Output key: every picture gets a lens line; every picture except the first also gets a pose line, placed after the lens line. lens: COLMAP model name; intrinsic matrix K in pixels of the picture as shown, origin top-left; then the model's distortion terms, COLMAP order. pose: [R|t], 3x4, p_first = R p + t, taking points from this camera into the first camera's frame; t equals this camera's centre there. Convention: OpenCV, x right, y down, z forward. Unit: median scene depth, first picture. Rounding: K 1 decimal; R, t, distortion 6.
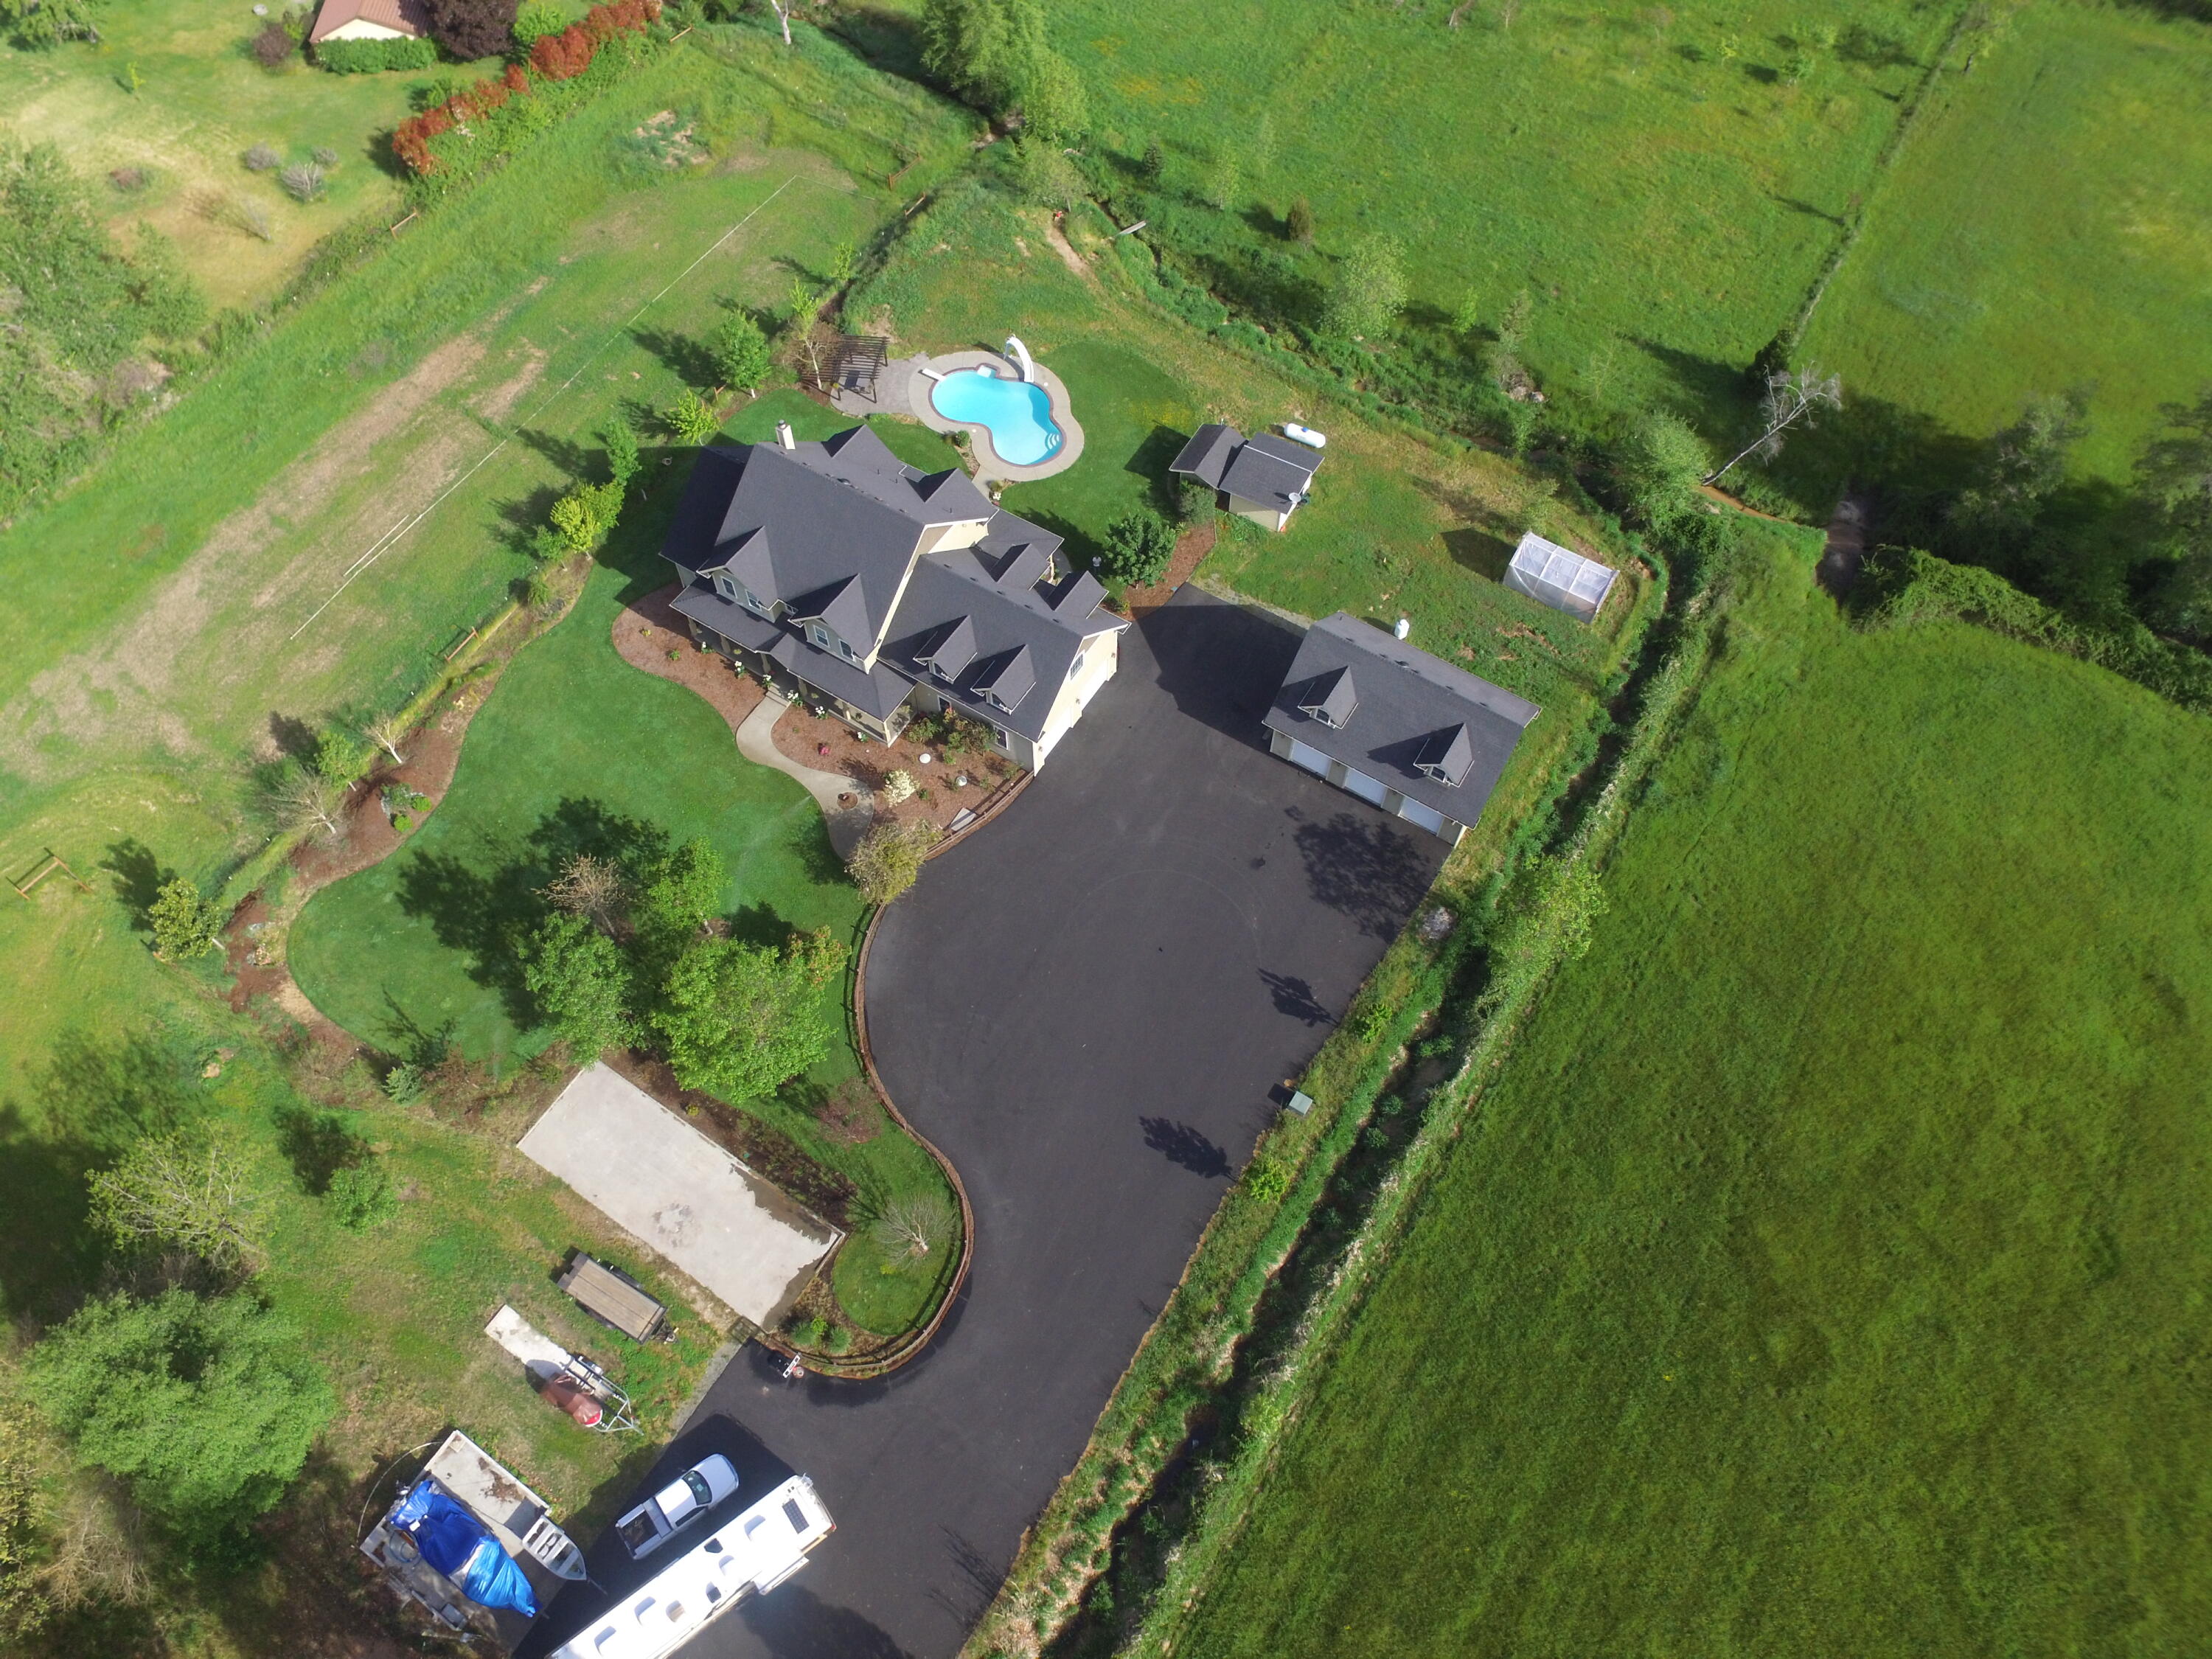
lens RADIAL K [[1494.1, 0, 1093.8], [0, 1494.1, 806.9], [0, 0, 1]] dist [-0.127590, 0.090242]
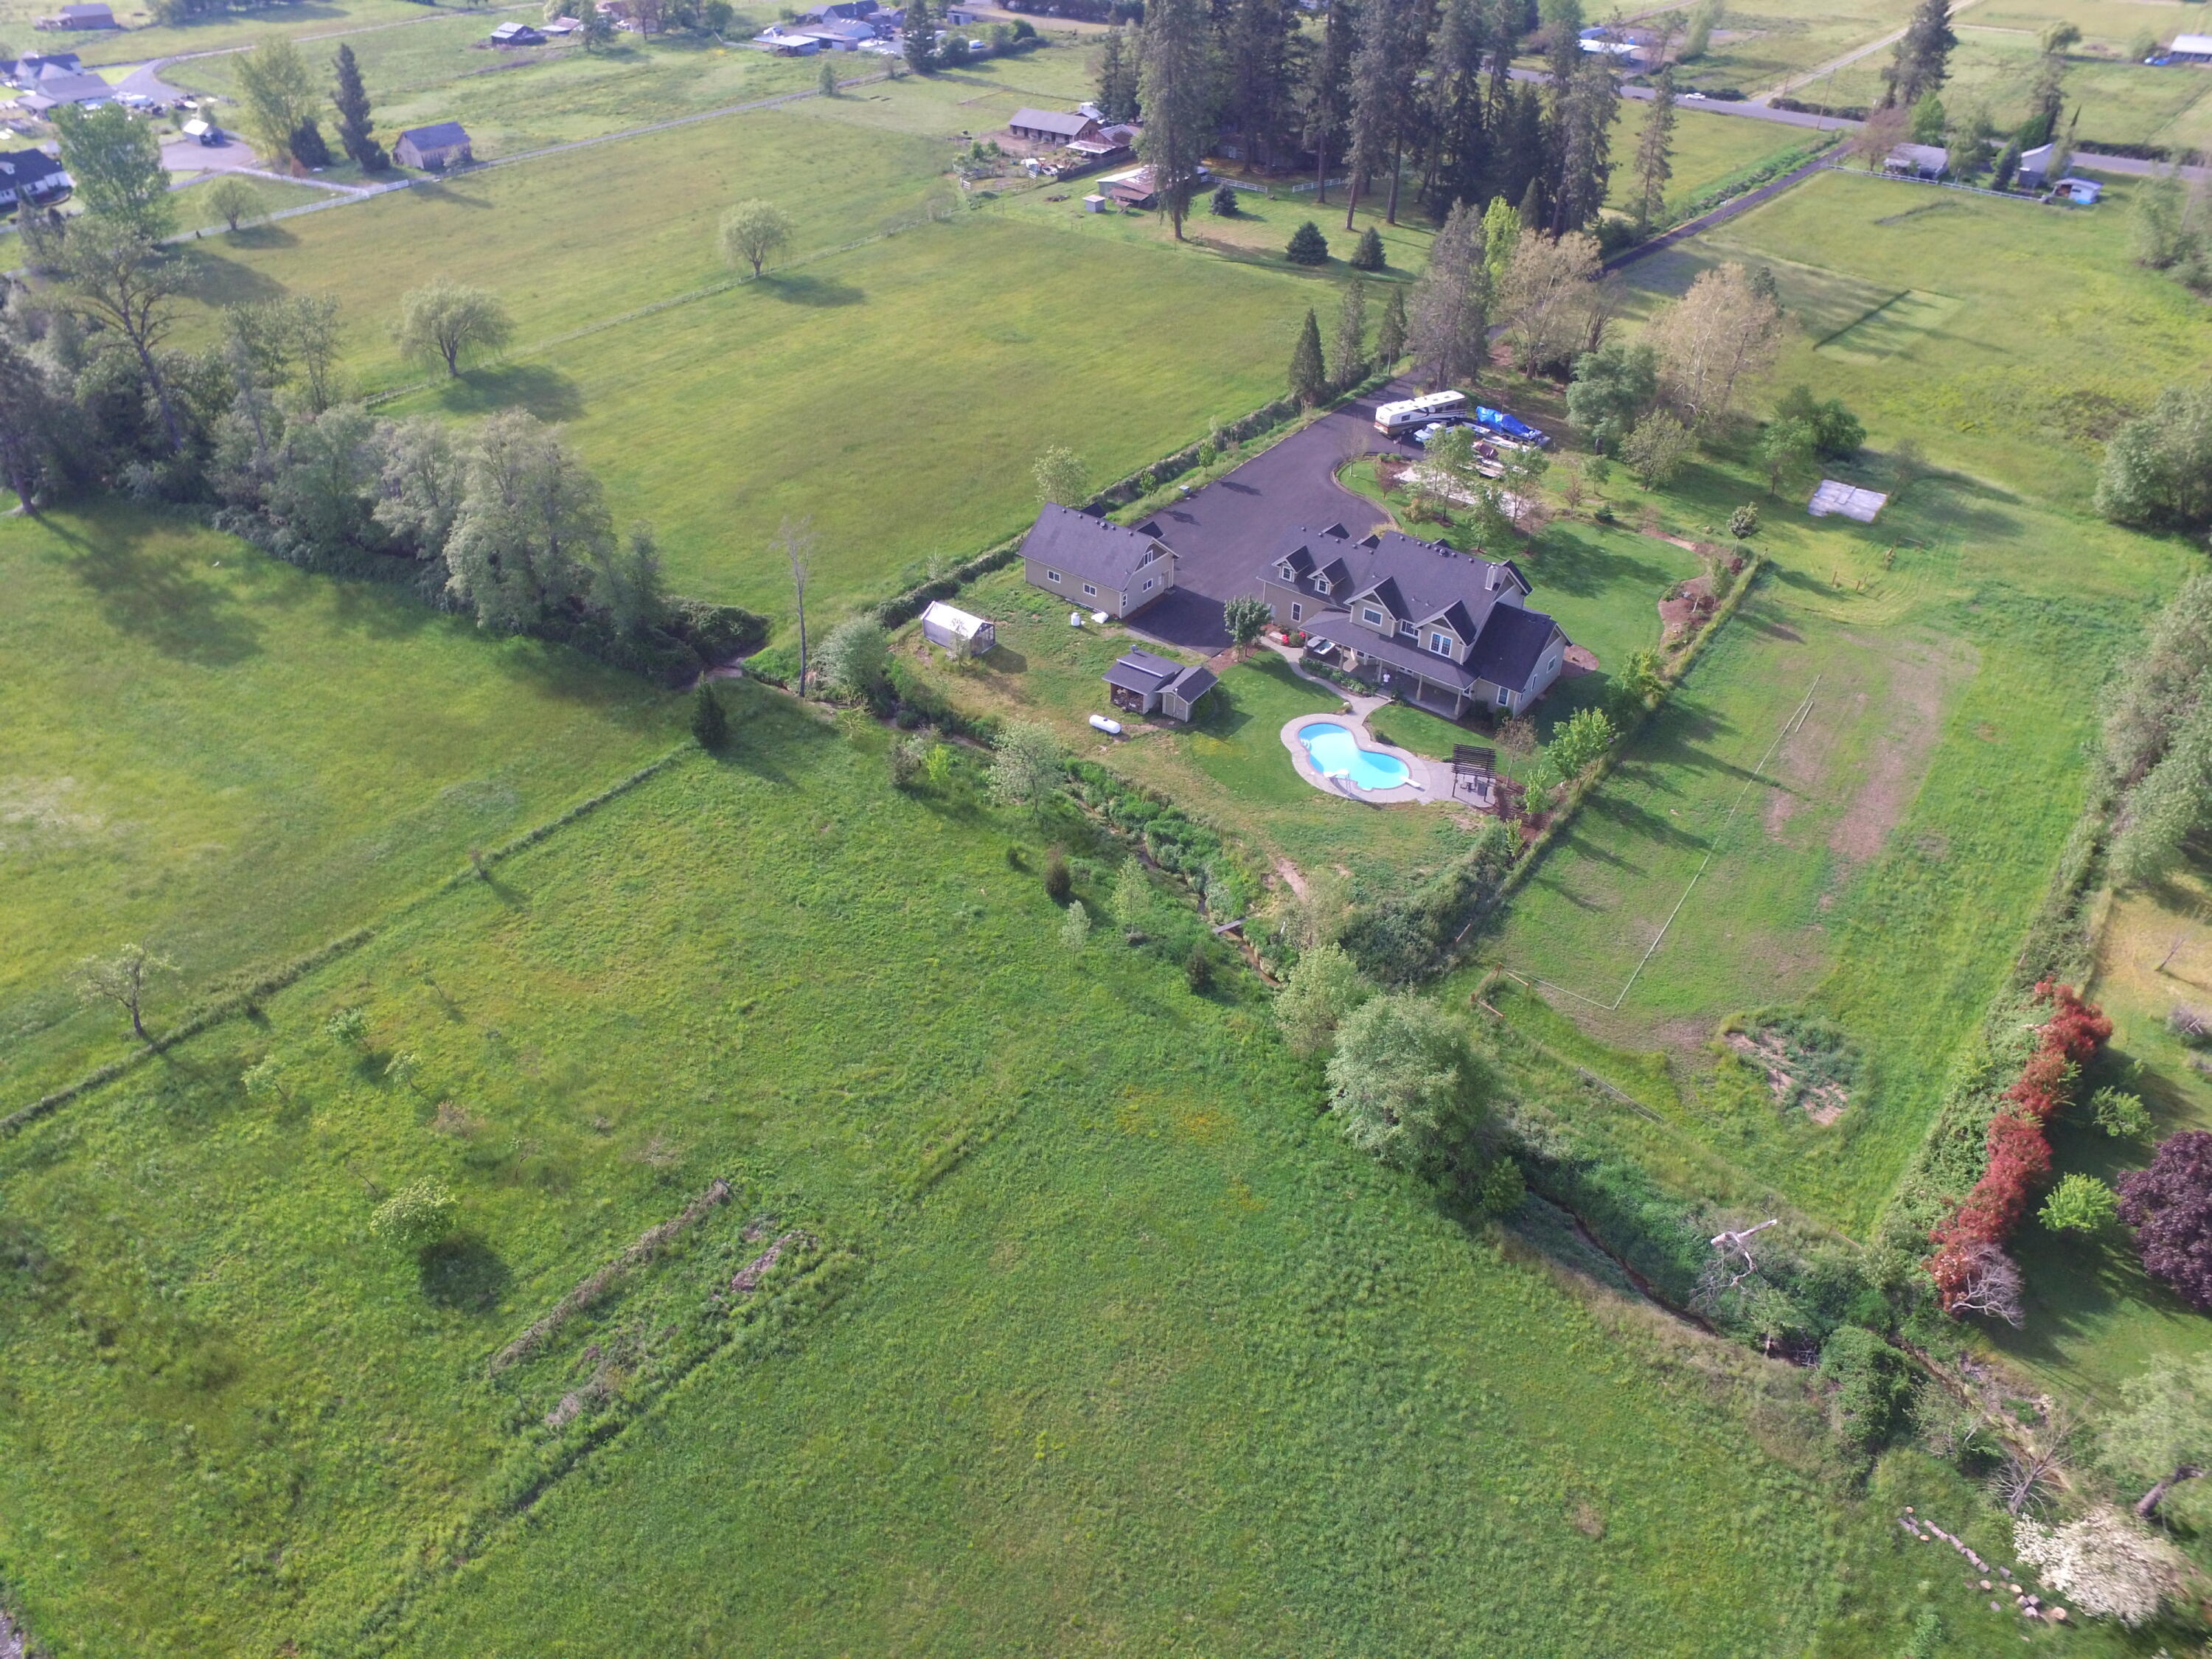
lens RADIAL K [[1494.1, 0, 1094.3], [0, 1494.1, 814.8], [0, 0, 1]] dist [-0.127590, 0.090242]
pose [[-0.993932, -0.067300, 0.087001, 0.039528], [0.092868, -0.089615, 0.991637, -1.684898], [-0.058941, 0.993700, 0.095322, 1.060893]]
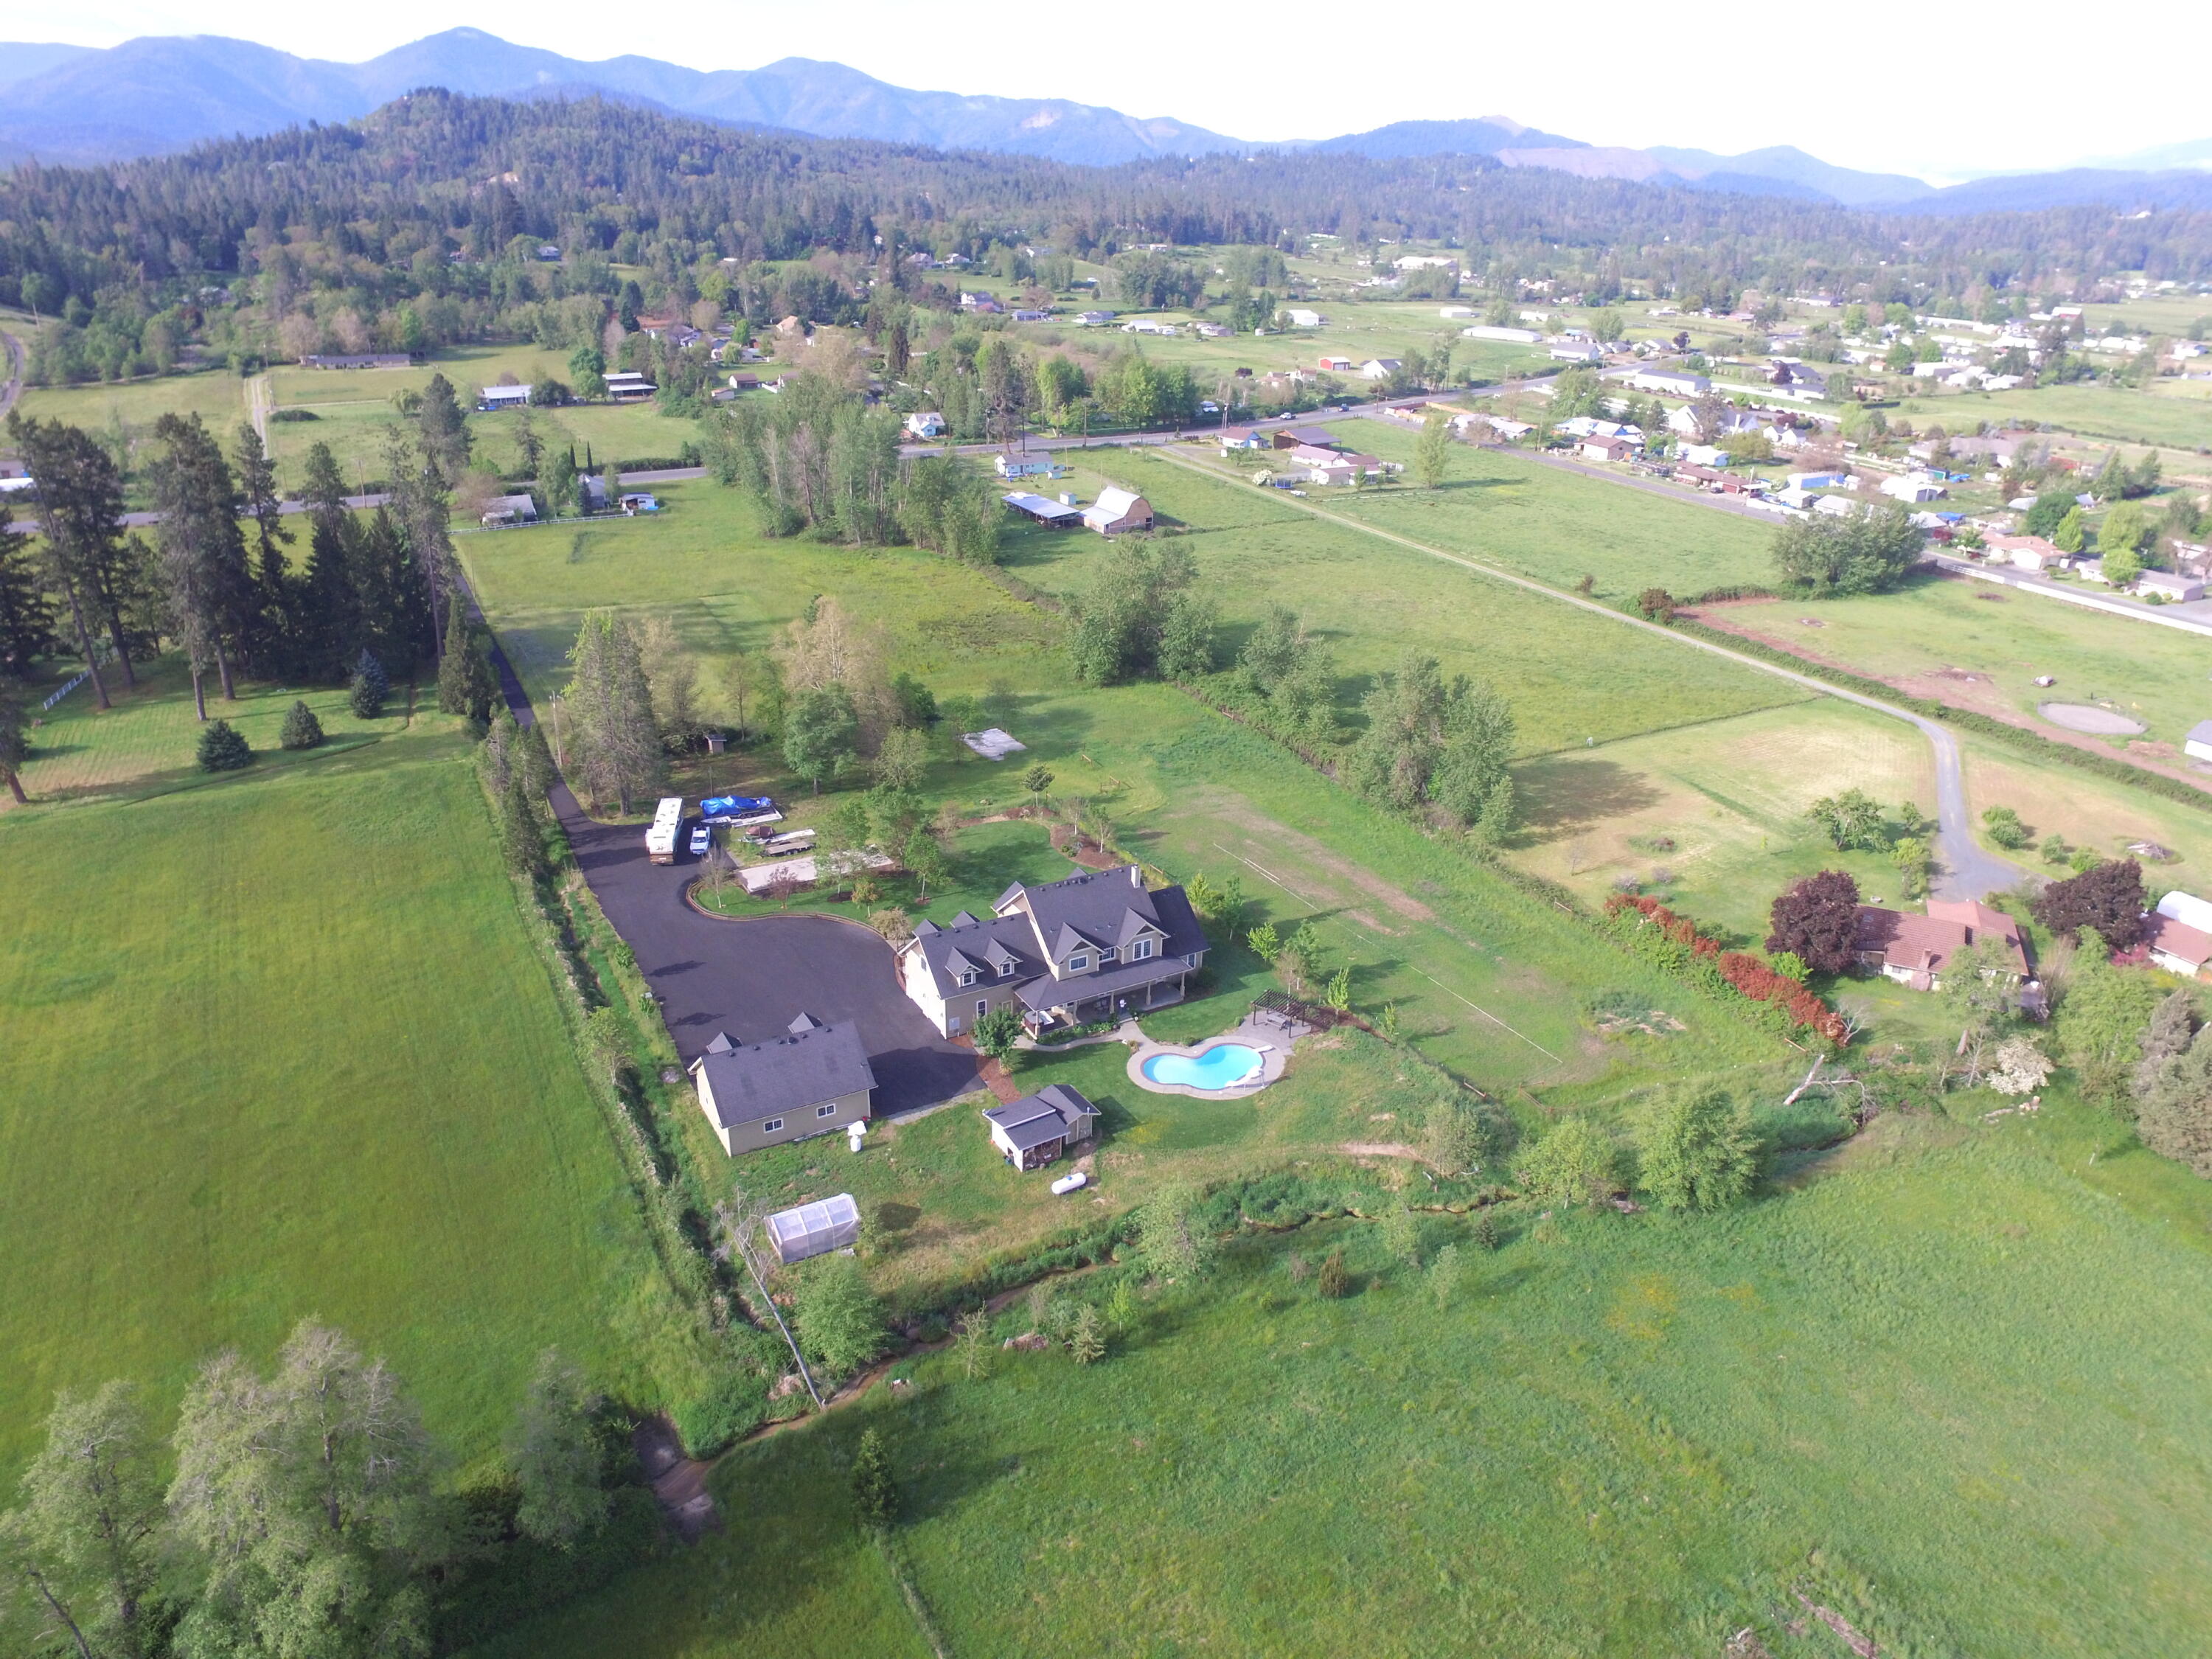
lens RADIAL K [[1494.1, 0, 1095.1], [0, 1494.1, 804.7], [0, 0, 1]] dist [-0.127590, 0.090242]
pose [[-0.471253, 0.333082, -0.816687, 1.078576], [-0.764288, 0.307932, 0.566606, -1.116928], [0.440210, 0.891198, 0.109457, 0.690418]]
